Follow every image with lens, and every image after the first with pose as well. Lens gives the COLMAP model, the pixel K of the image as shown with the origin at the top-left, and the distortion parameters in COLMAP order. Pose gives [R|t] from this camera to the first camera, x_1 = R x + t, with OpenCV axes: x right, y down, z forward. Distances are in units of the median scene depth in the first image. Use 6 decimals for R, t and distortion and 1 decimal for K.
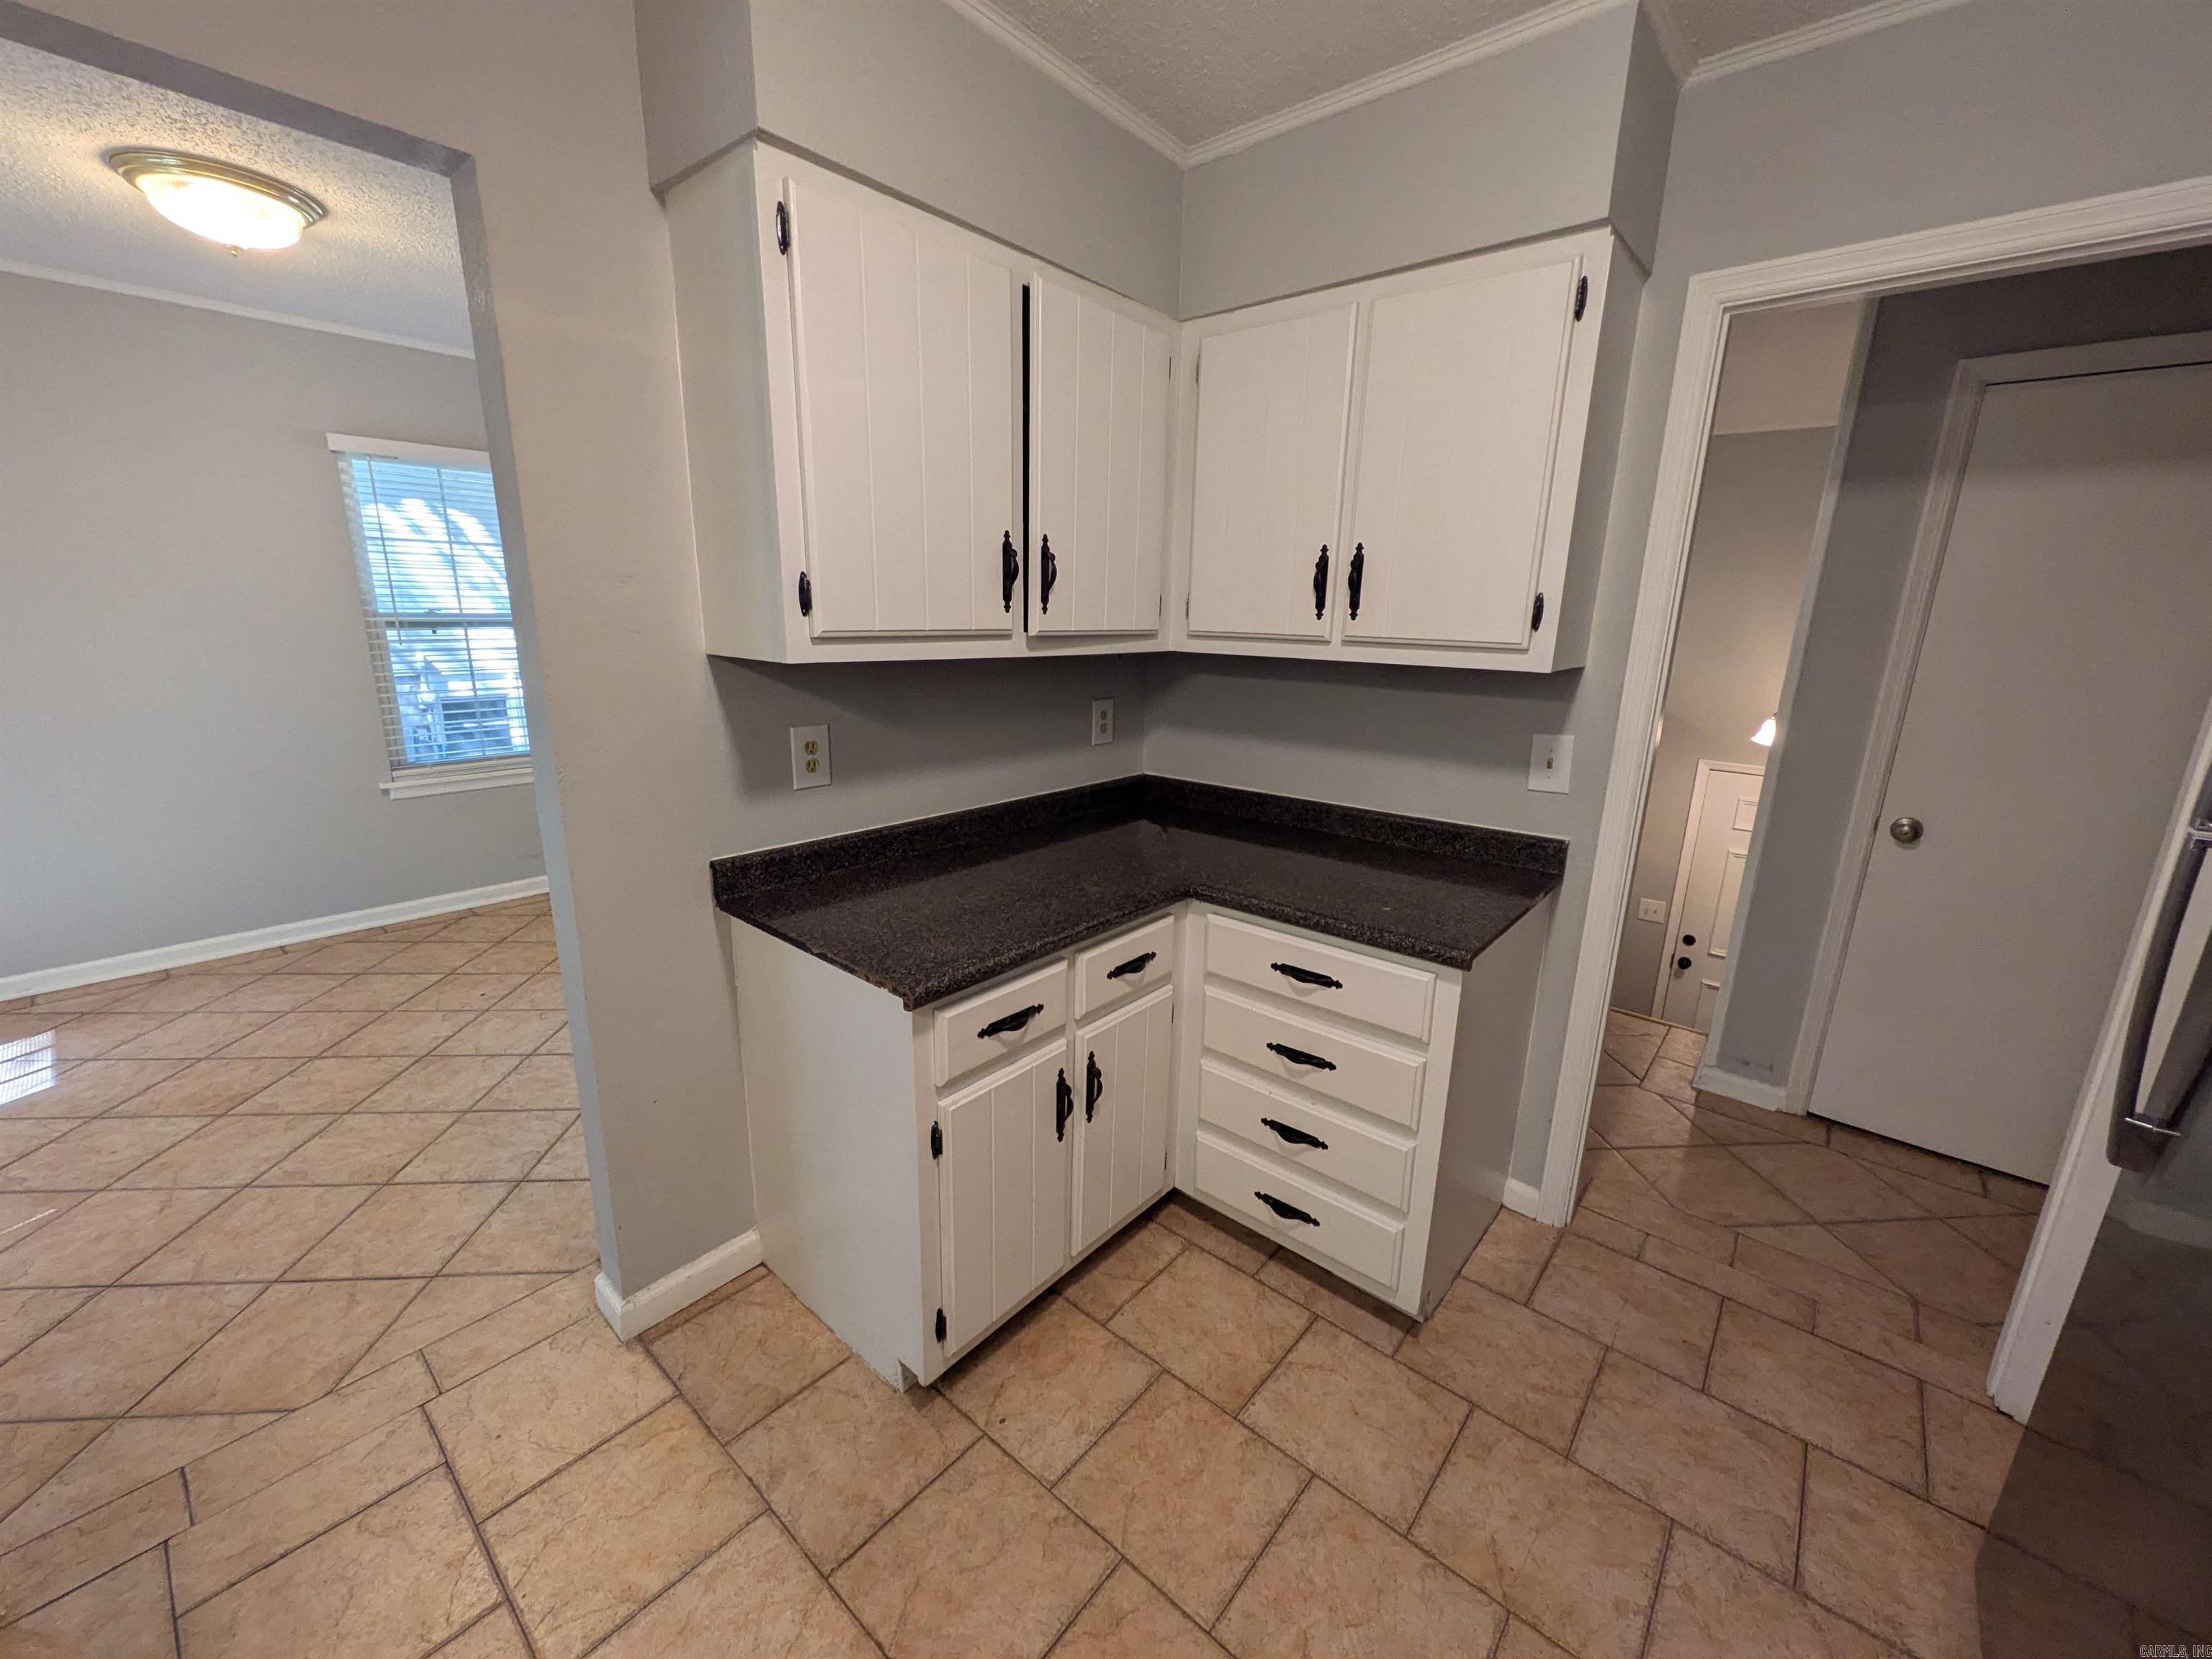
lens RADIAL K [[885.9, 0, 1101.9], [0, 885.9, 812.7], [0, 0, 1]] dist [0.000062, -0.000051]
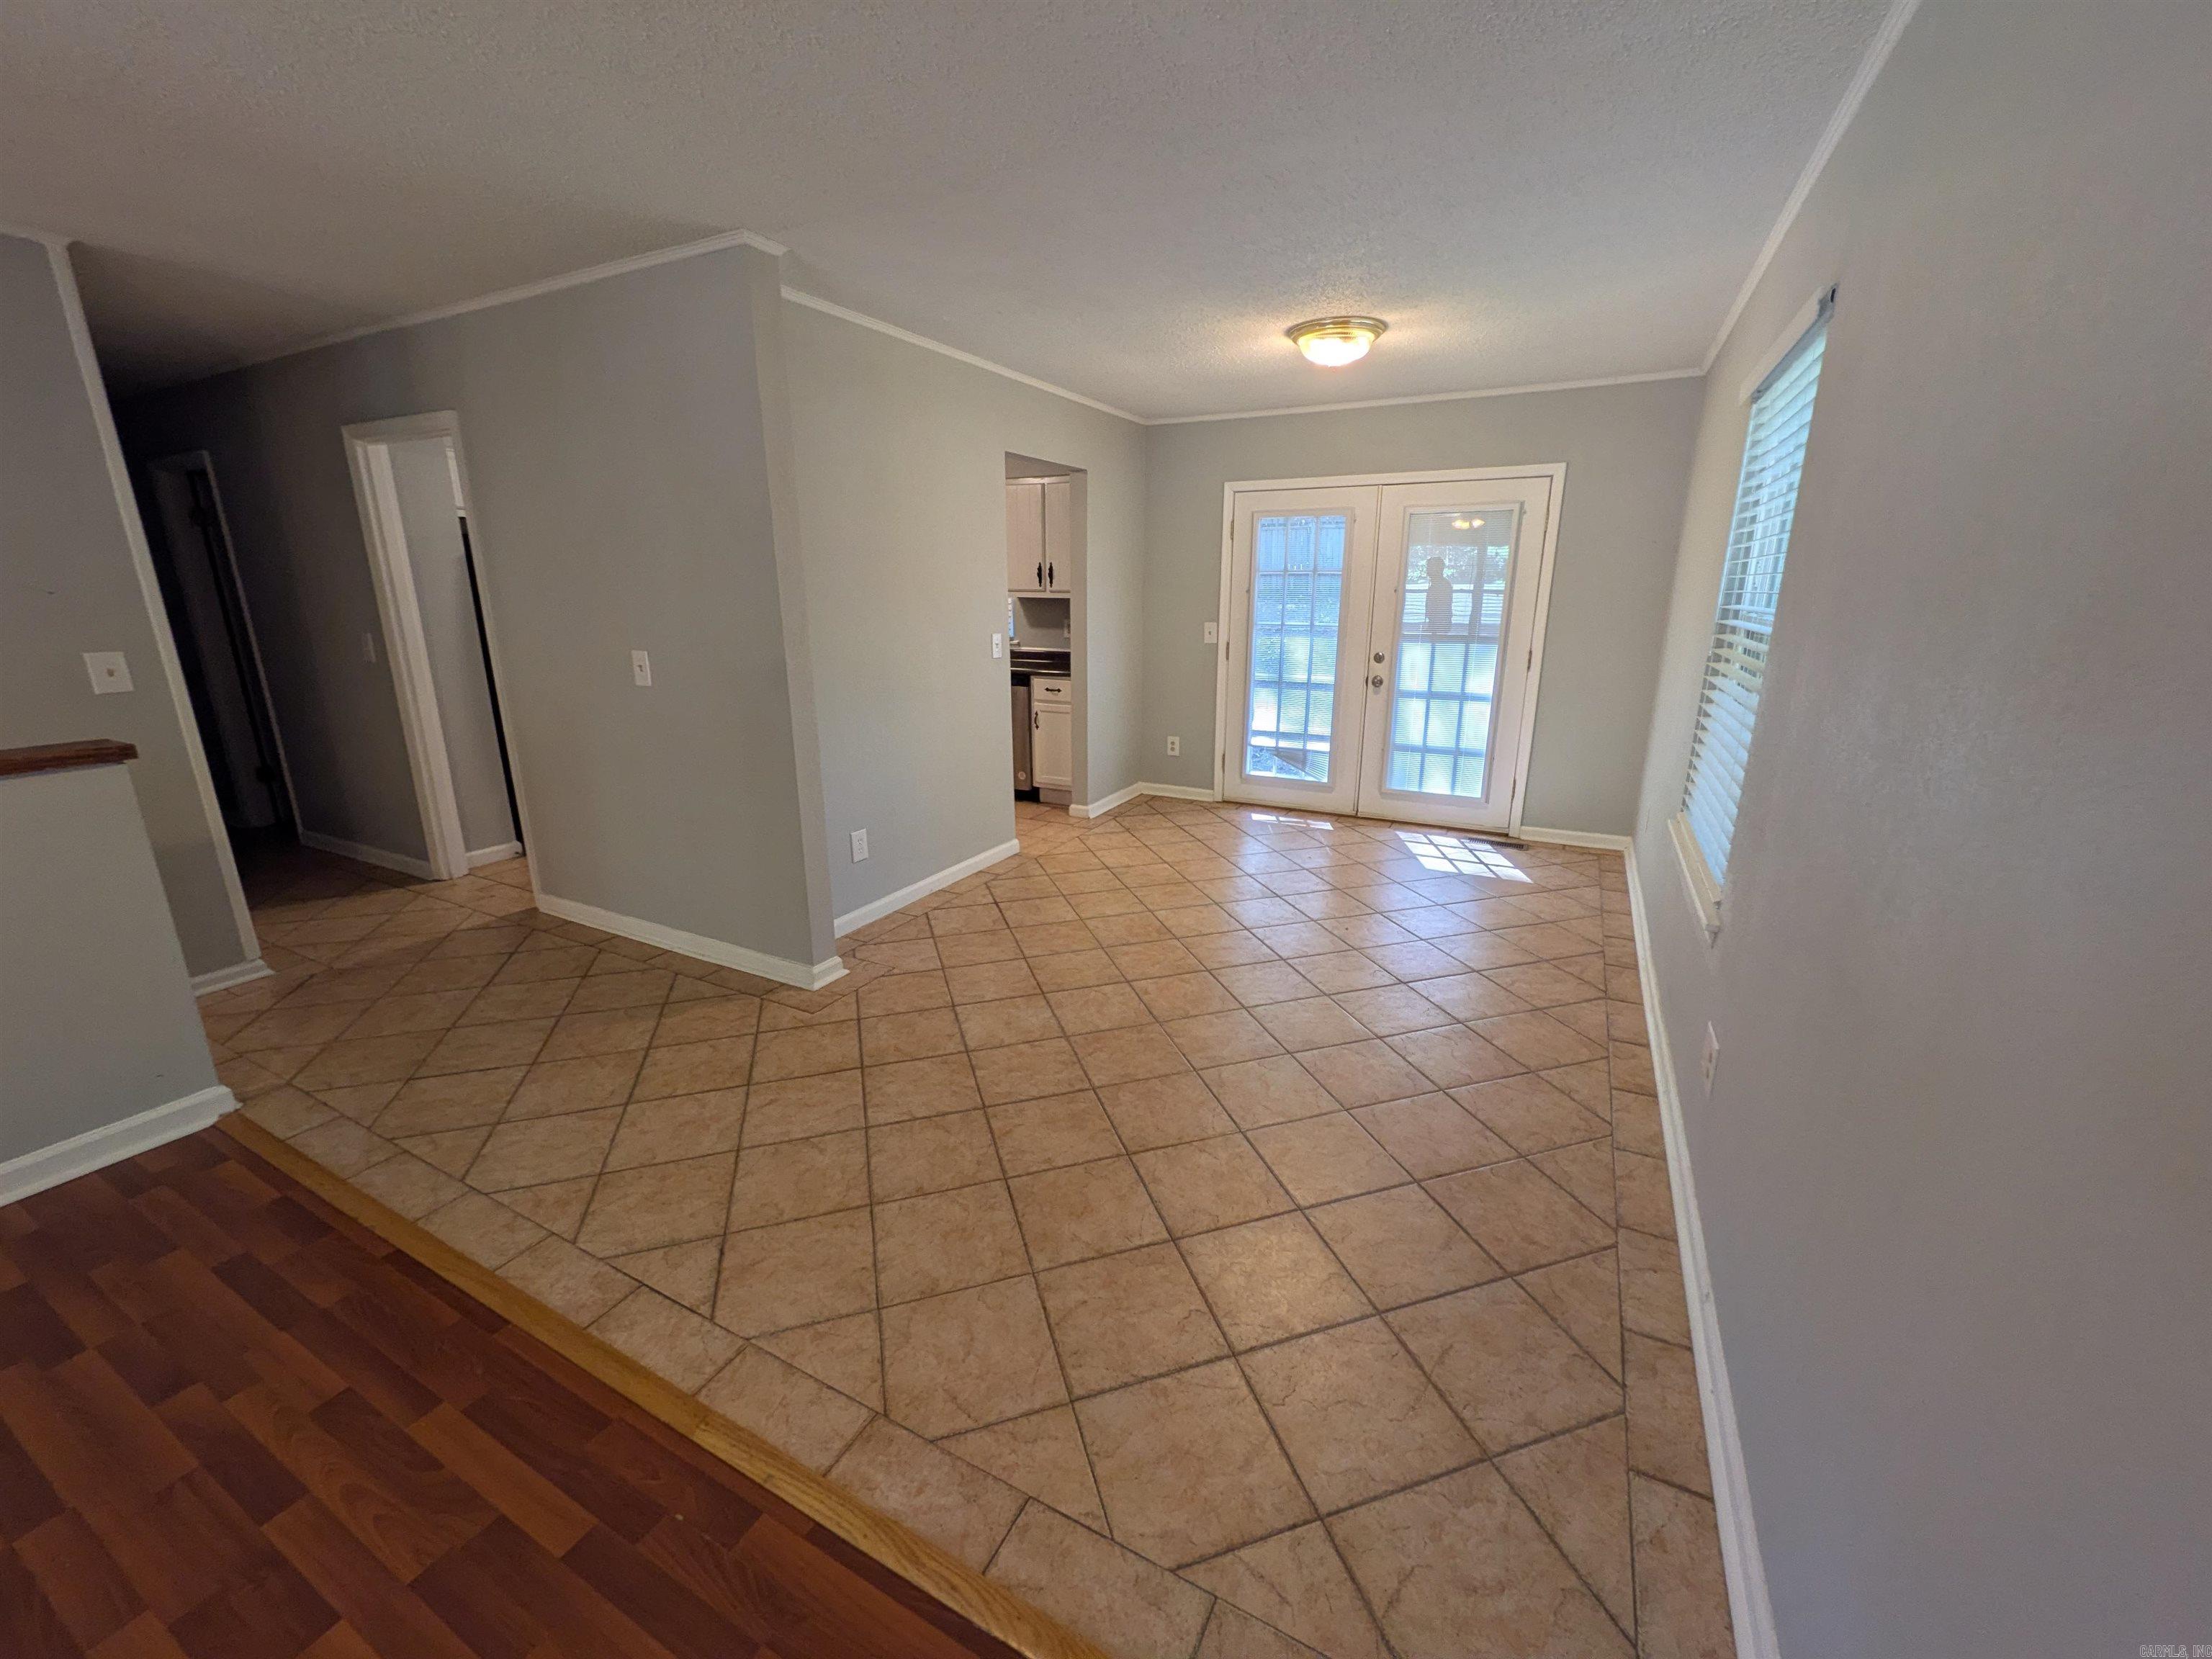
lens RADIAL K [[885.9, 0, 1106.0], [0, 885.9, 816.6], [0, 0, 1]] dist [0.000062, -0.000051]
pose [[-0.974667, 0.029830, -0.221661, -0.128793], [-0.075692, 0.888592, 0.452410, -0.418385], [0.210462, 0.457727, -0.863824, 1.818648]]
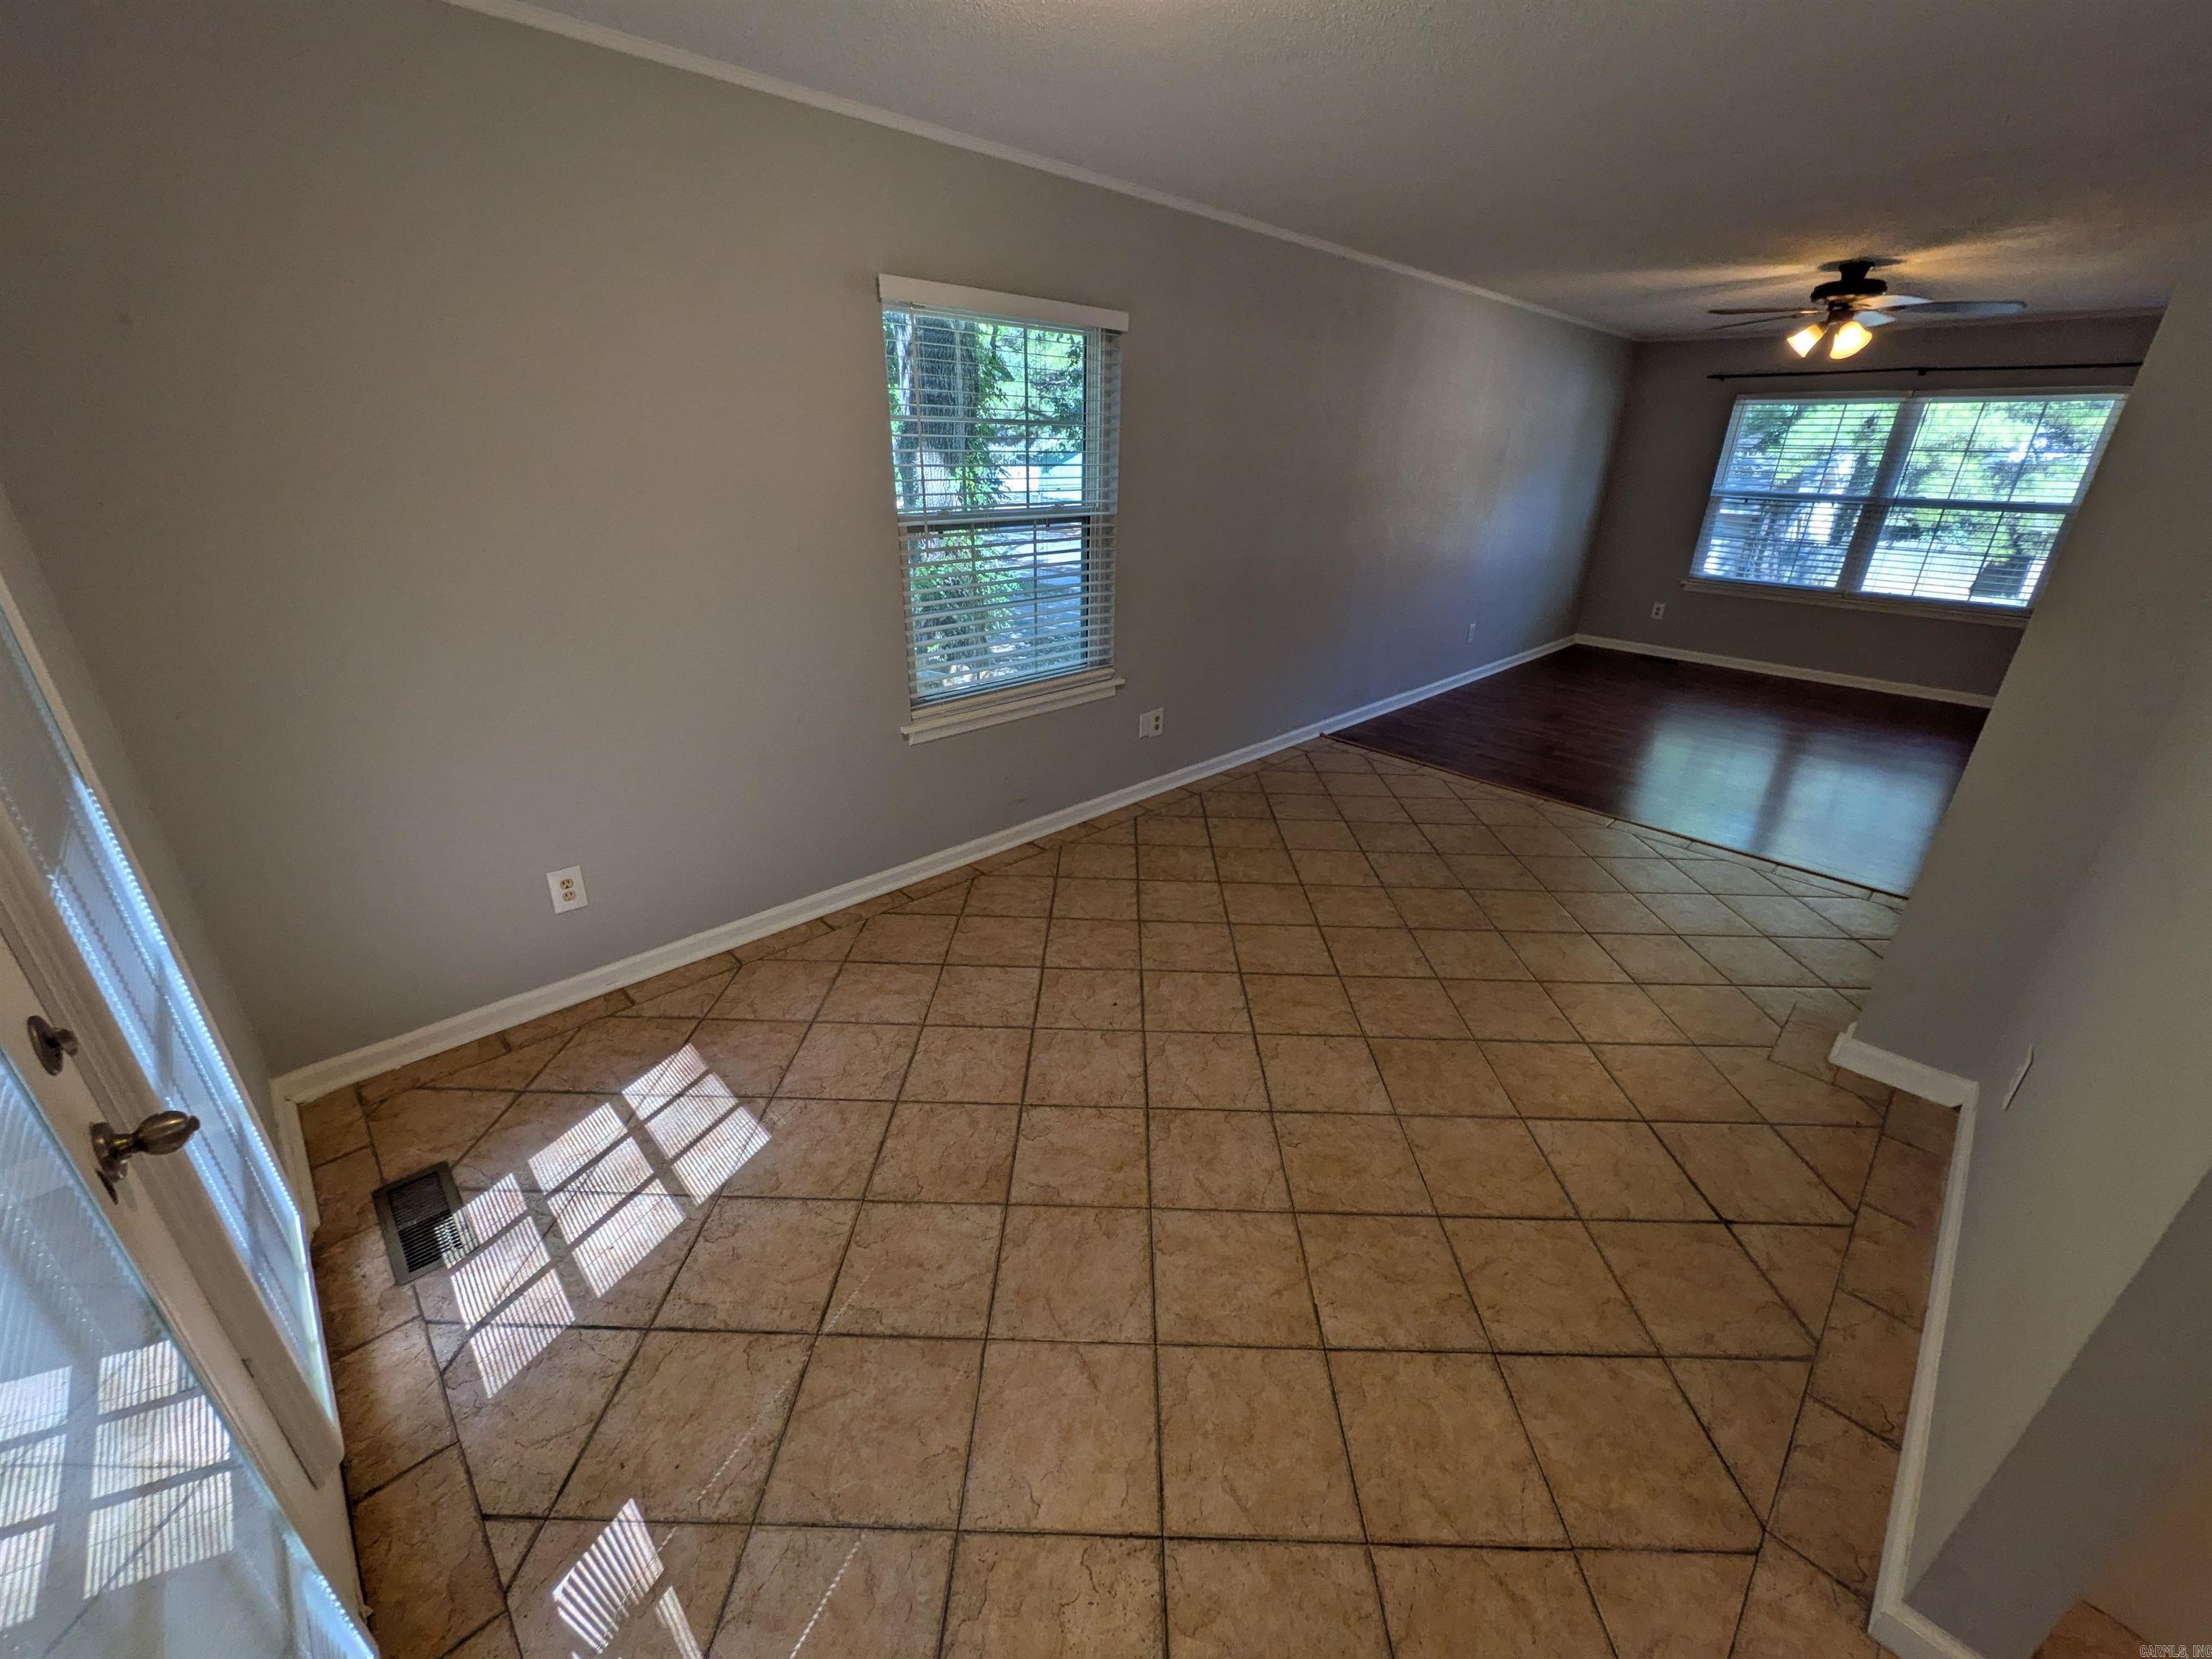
lens RADIAL K [[885.9, 0, 1098.9], [0, 885.9, 820.4], [0, 0, 1]] dist [0.000062, -0.000051]
pose [[0.995745, 0.030572, -0.086935, -0.626188], [-0.014861, 0.984292, 0.175923, -0.109636], [0.090947, -0.173882, 0.980558, 0.200800]]
